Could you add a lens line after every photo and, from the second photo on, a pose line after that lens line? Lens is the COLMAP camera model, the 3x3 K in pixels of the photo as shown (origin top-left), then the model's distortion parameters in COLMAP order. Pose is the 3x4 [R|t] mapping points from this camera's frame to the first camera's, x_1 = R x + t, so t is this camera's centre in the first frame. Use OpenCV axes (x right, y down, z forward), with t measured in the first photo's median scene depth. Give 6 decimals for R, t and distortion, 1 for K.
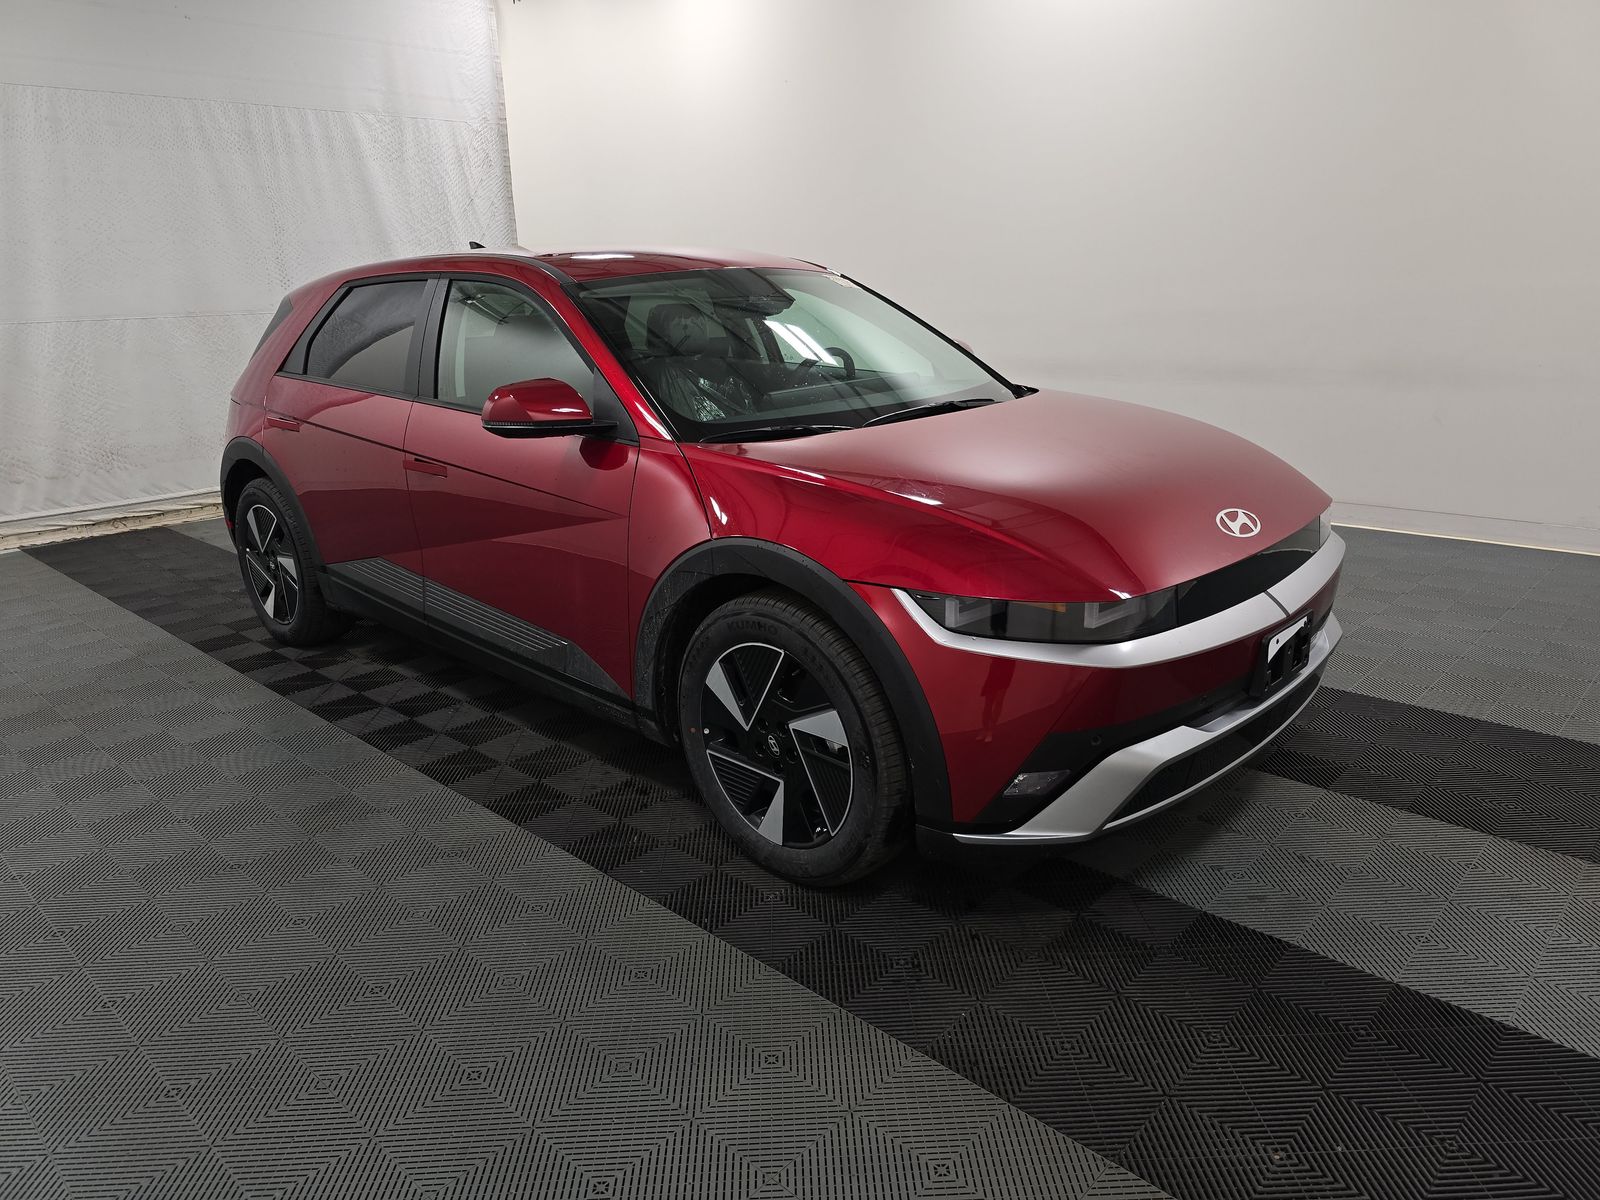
lens RADIAL K [[1085.7, 0, 805.3], [0, 1085.7, 600.5], [0, 0, 1]] dist [0.042188, -0.020512]
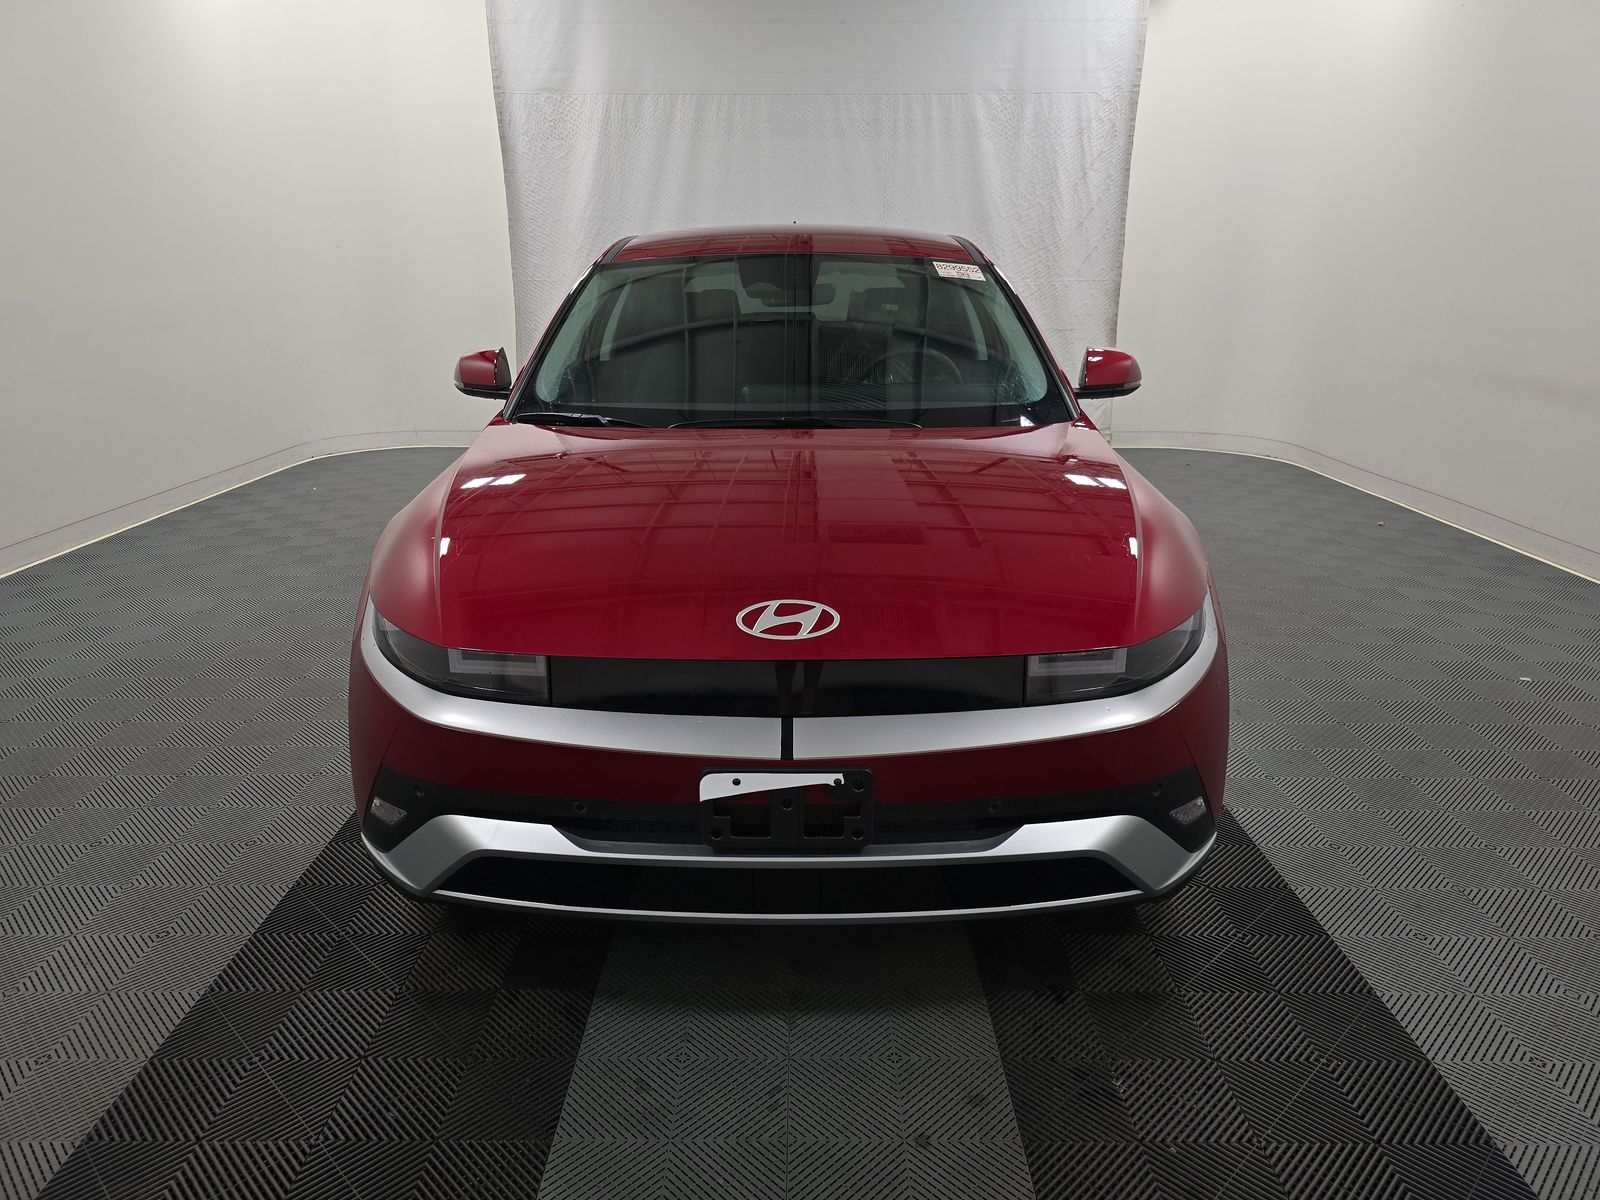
lens RADIAL K [[1085.7, 0, 801.8], [0, 1085.7, 603.4], [0, 0, 1]] dist [0.042188, -0.020512]
pose [[0.690071, 0.248285, -0.679822, 0.305534], [-0.229273, 0.965931, 0.120048, -0.058460], [0.686467, 0.073023, 0.723485, 0.158760]]
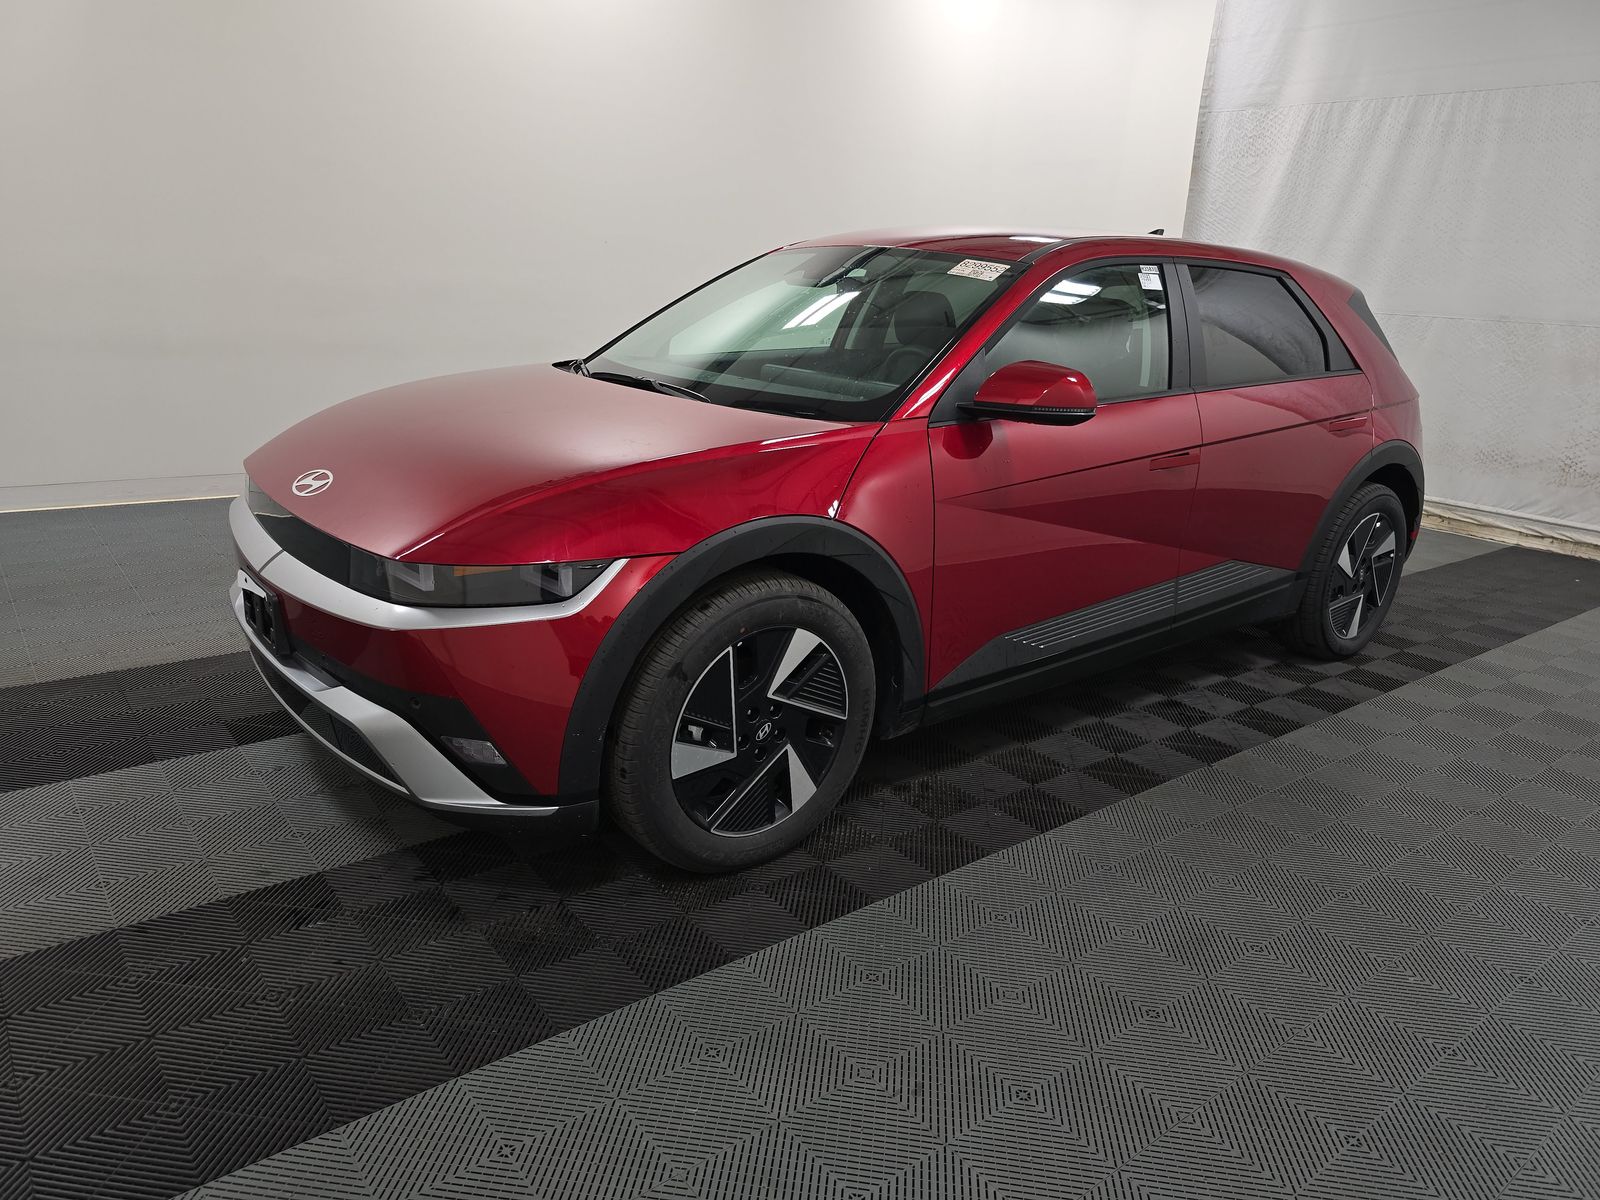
lens RADIAL K [[1085.7, 0, 796.8], [0, 1085.7, 601.3], [0, 0, 1]] dist [0.042188, -0.020512]
pose [[-0.148636, 0.316192, -0.936979, 0.448369], [-0.331230, 0.876854, 0.348446, -0.163965], [0.931769, 0.362147, -0.025600, 0.510316]]
